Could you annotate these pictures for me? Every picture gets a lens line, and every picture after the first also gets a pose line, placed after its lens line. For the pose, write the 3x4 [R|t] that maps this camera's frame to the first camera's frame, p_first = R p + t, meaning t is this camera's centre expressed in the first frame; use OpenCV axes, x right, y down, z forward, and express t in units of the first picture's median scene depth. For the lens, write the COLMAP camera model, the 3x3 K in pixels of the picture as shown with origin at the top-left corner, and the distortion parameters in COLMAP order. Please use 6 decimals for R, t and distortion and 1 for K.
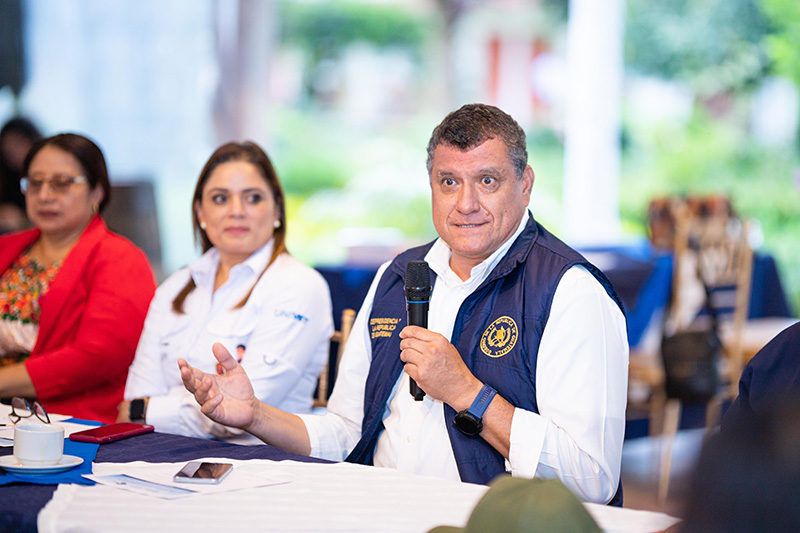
lens RADIAL K [[2436.4, 0, 401.3], [0, 2436.4, 266.8], [0, 0, 1]] dist [-0.036131, 0.000000]
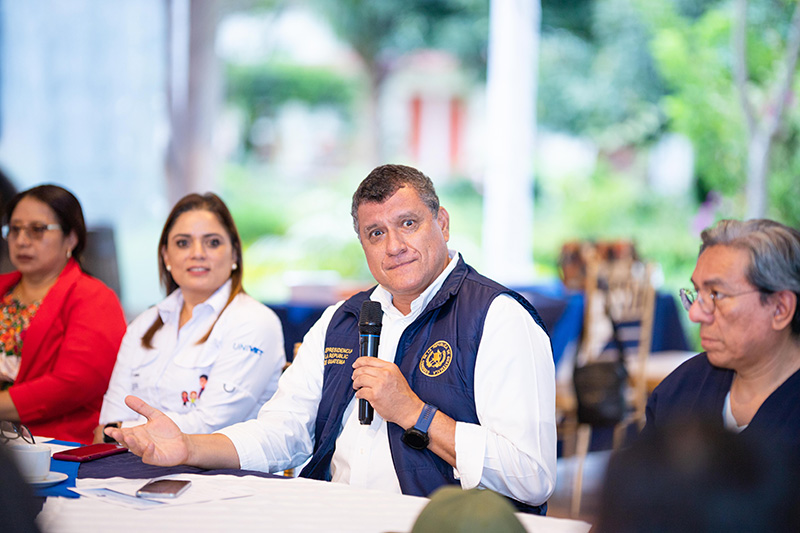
lens RADIAL K [[2436.4, 0, 399.3], [0, 2436.4, 266.7], [0, 0, 1]] dist [-0.036131, 0.000000]
pose [[0.998887, -0.001400, 0.047157, -0.025346], [0.002329, 0.999804, -0.019644, 0.004325], [-0.047120, 0.019732, 0.998694, -0.109348]]
